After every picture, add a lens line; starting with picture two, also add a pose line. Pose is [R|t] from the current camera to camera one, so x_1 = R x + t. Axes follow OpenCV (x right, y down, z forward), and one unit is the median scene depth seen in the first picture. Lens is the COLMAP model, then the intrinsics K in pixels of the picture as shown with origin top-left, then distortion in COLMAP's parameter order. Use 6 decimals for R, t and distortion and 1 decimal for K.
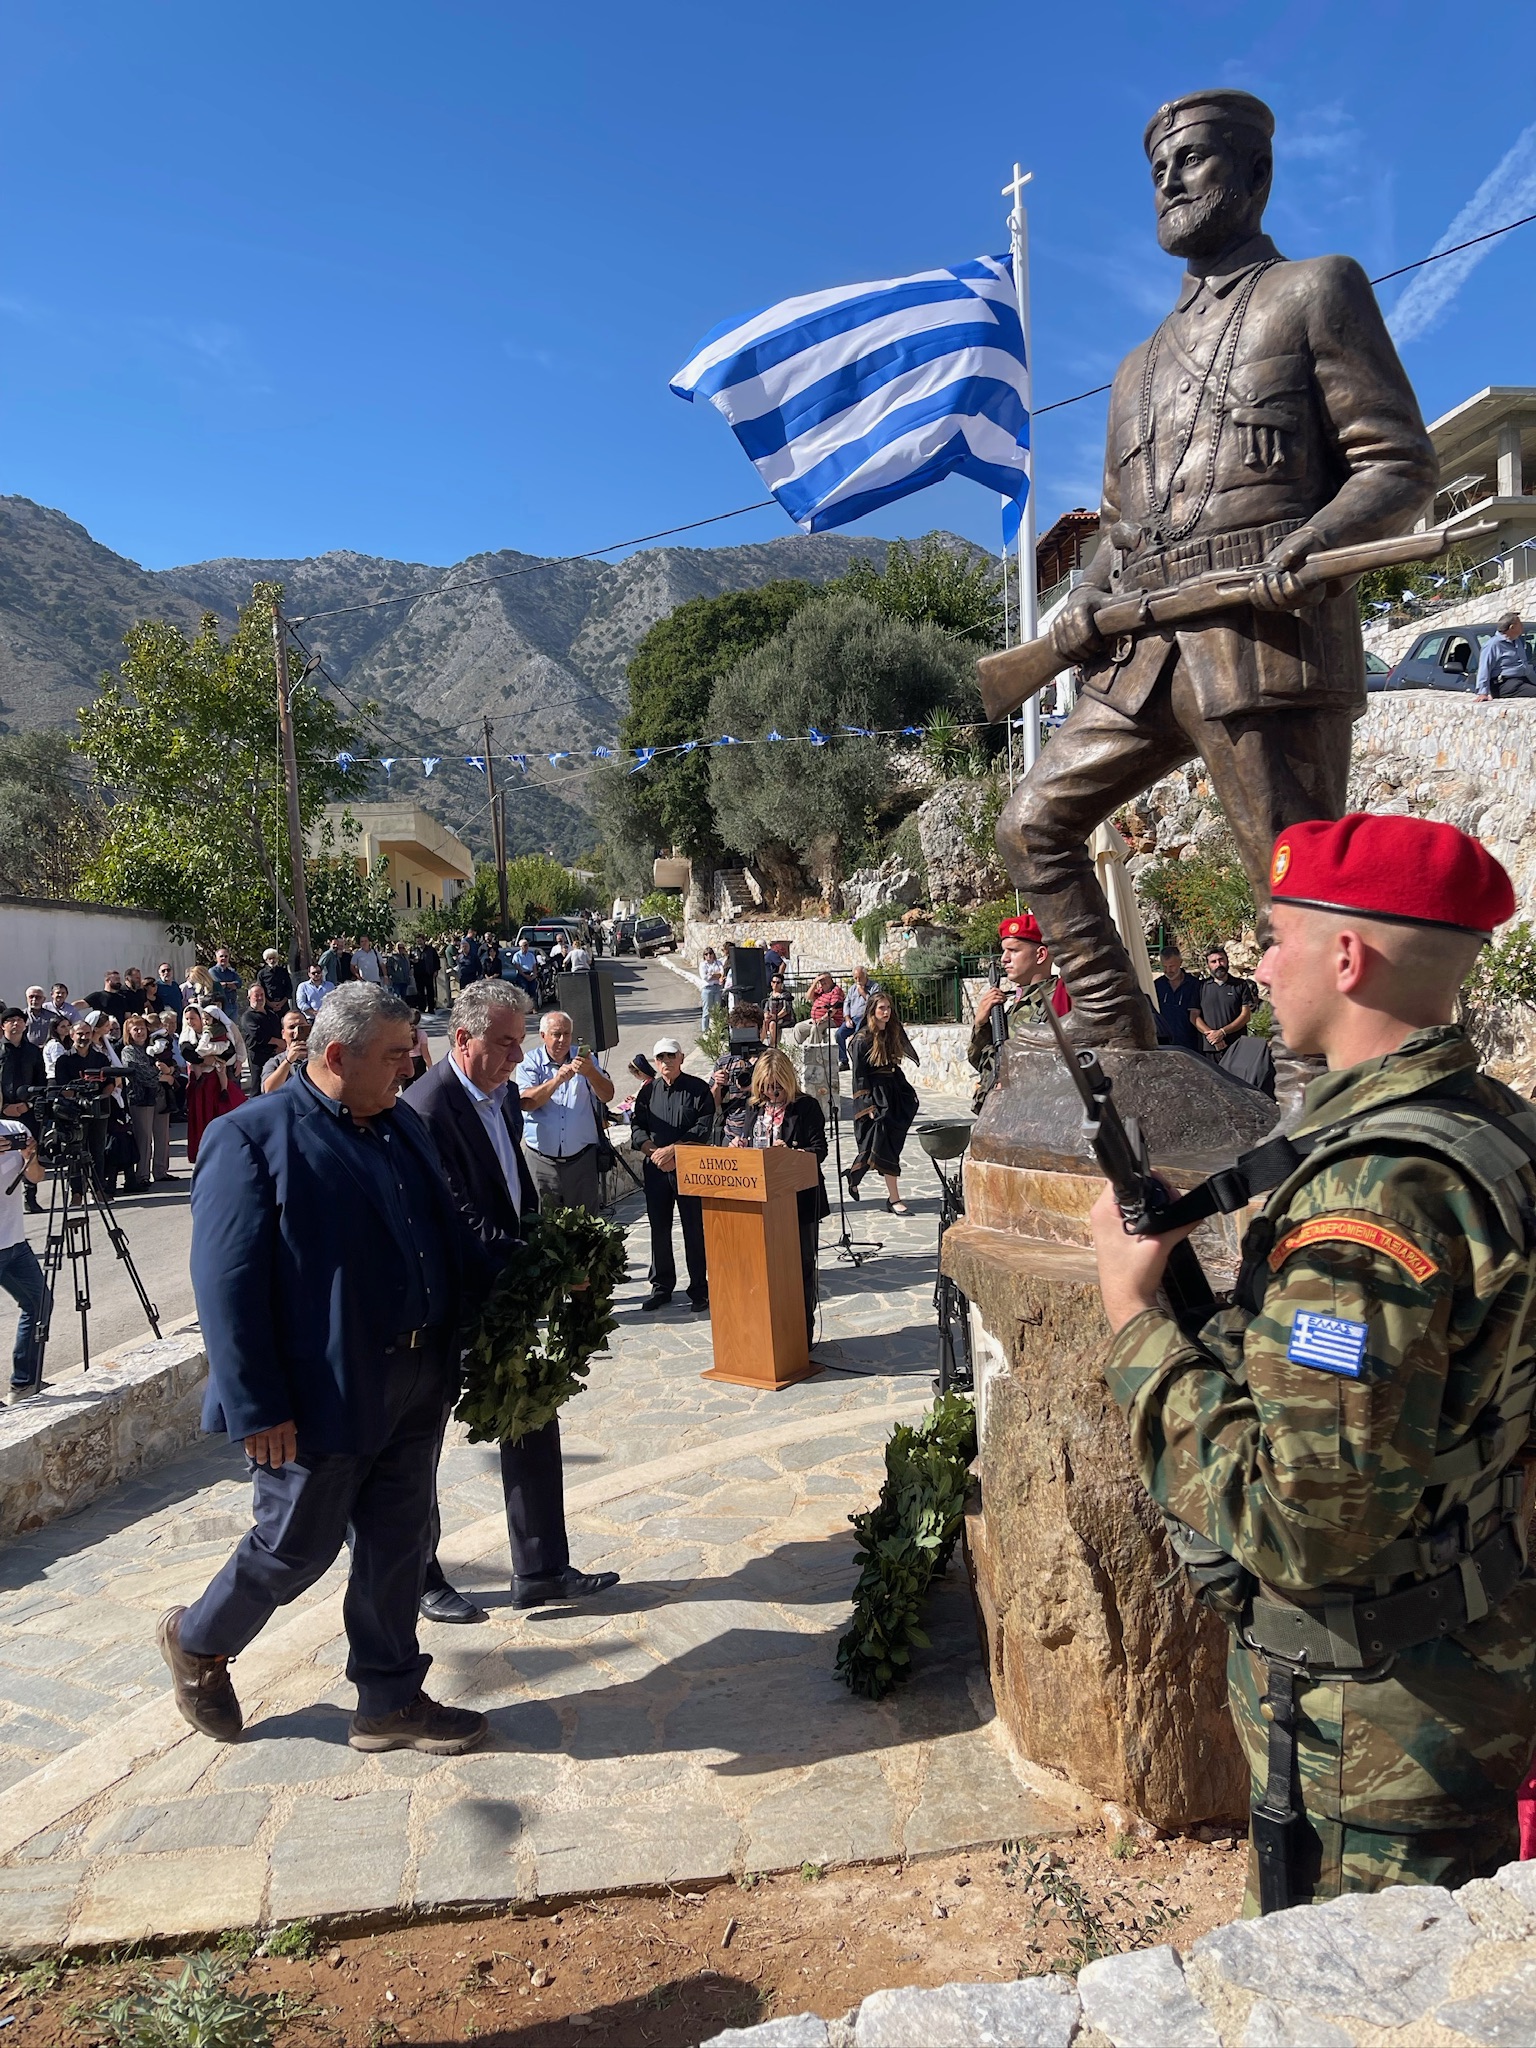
lens RADIAL K [[1551.0, 0, 765.6], [0, 1551.0, 1052.0], [0, 0, 1]] dist [0.063207, -0.081917]
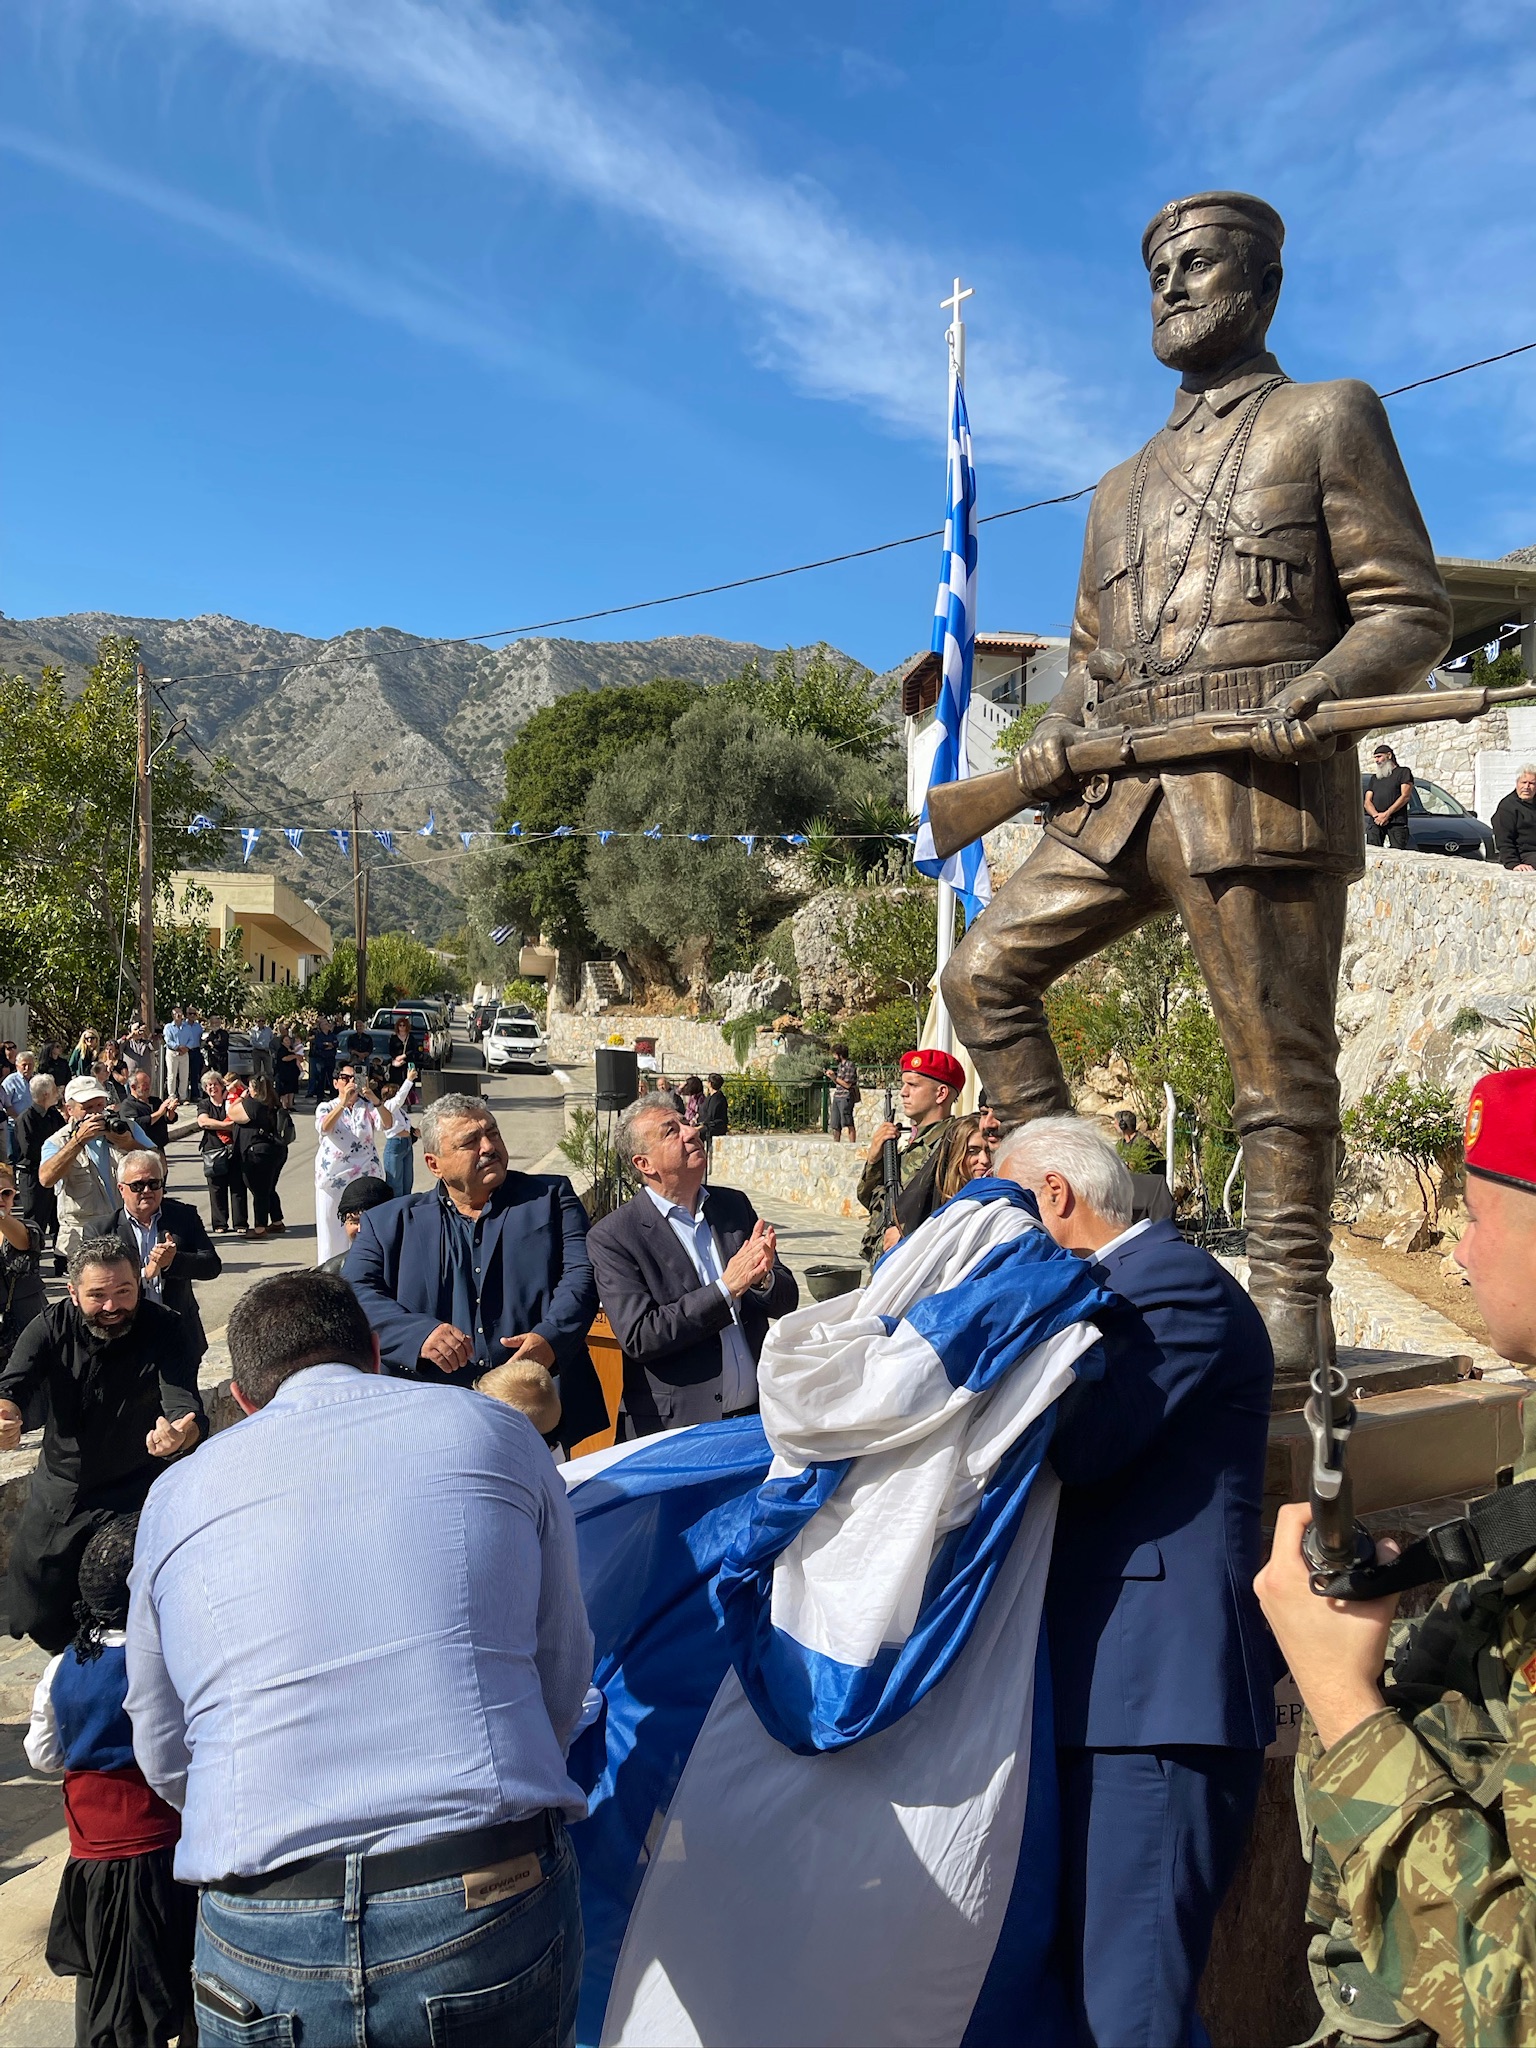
lens RADIAL K [[1560.5, 0, 767.7], [0, 1560.5, 1059.9], [0, 0, 1]] dist [0.058869, -0.066216]
pose [[0.994471, 0.054576, 0.089721, -0.029658], [-0.049341, 0.997004, -0.059571, -0.037907], [-0.092703, 0.054814, 0.994184, 0.123693]]
